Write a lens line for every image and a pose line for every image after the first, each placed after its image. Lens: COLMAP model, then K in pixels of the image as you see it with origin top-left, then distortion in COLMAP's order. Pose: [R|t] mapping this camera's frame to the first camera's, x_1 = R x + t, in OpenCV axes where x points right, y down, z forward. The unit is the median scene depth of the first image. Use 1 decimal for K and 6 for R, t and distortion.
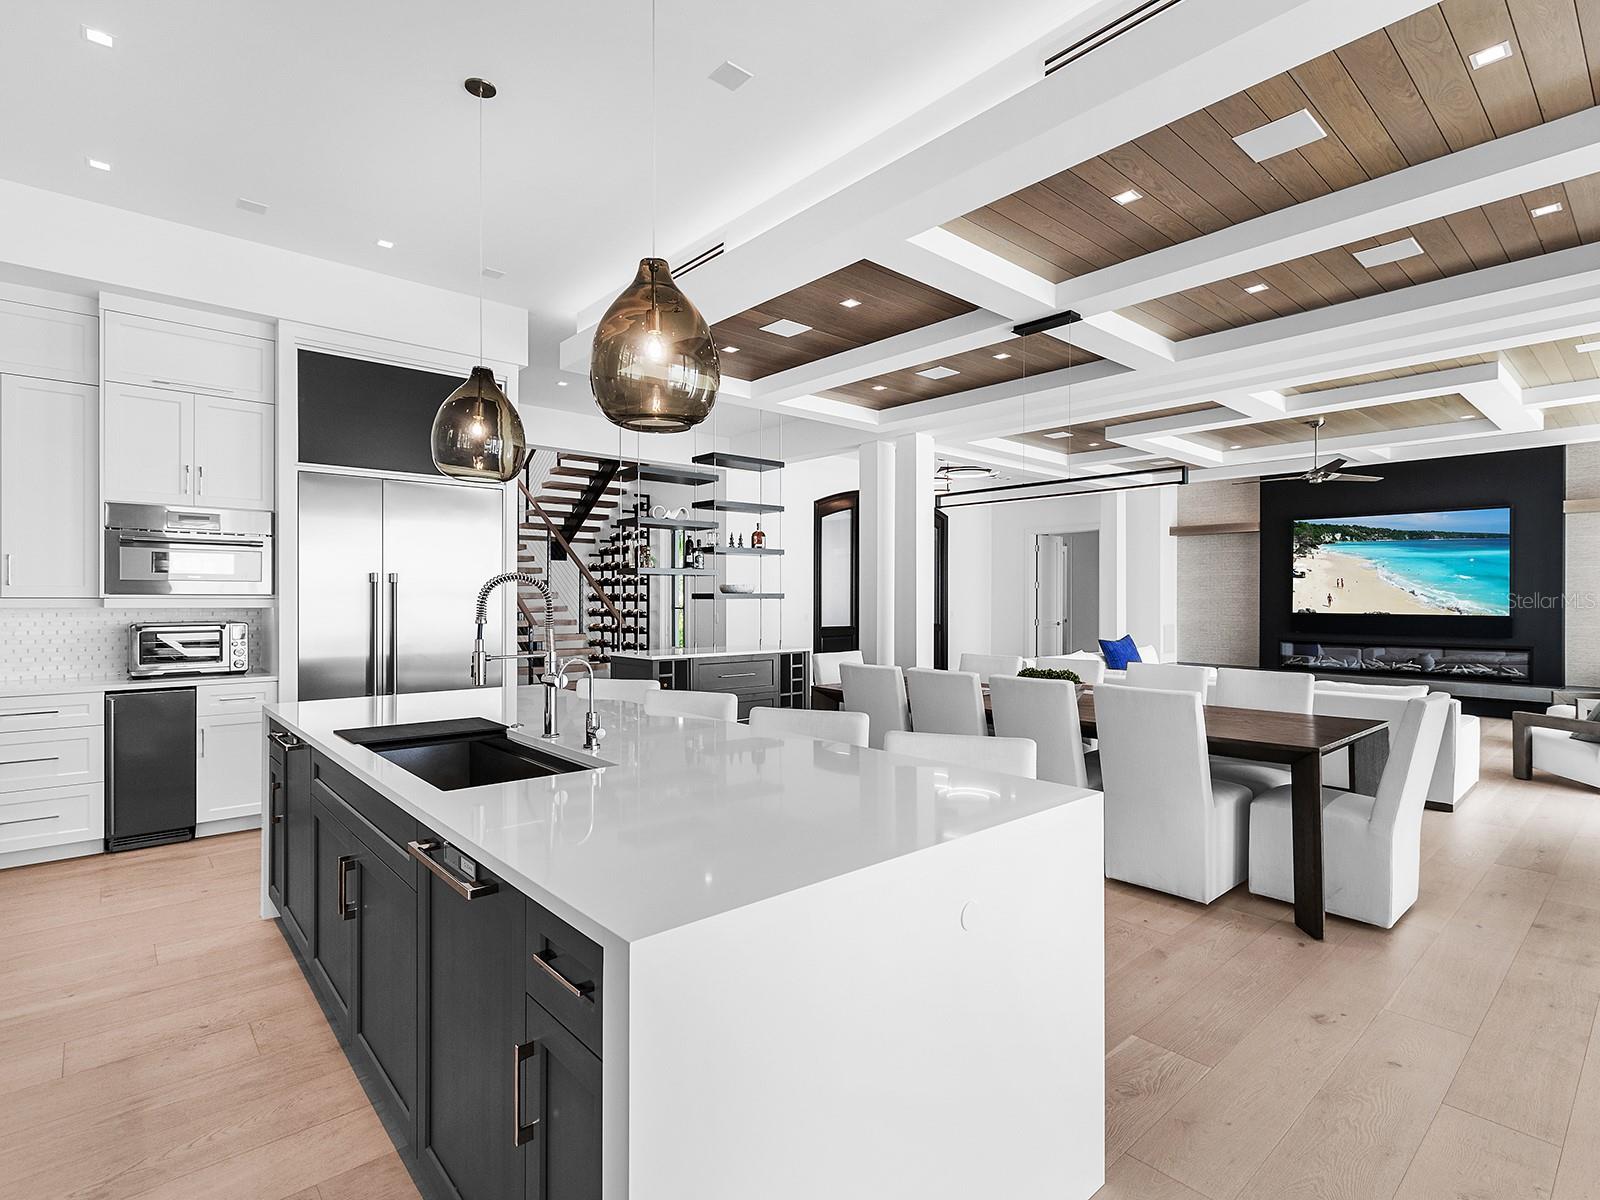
lens RADIAL K [[801.3, 0, 800.0], [0, 801.3, 600.0], [0, 0, 1]] dist [0.000777, -0.000586]
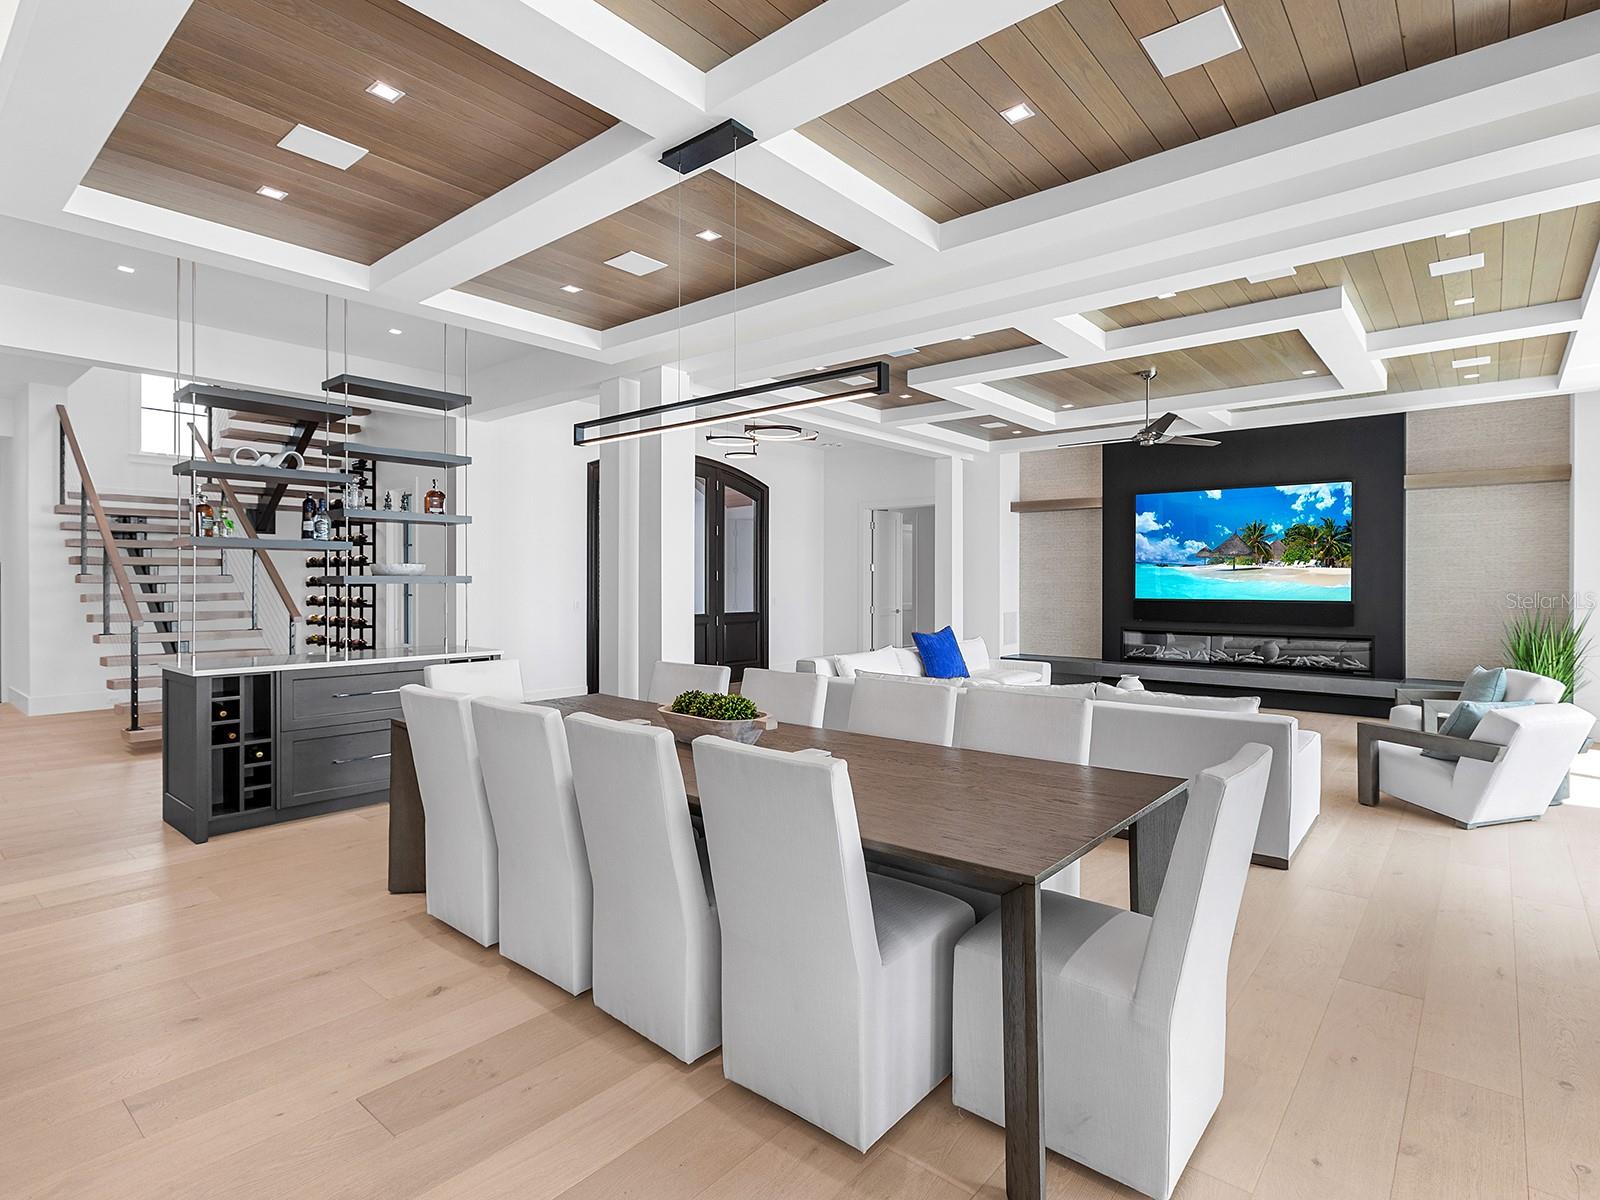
lens RADIAL K [[824.7, 0, 823.0], [0, 824.7, 583.1], [0, 0, 1]] dist [0.000695, 0.000651]
pose [[0.987514, -0.000553, 0.157533, 0.185575], [0.000816, 0.999998, -0.001610, -0.000184], [-0.157532, 0.001719, 0.987512, 0.215888]]
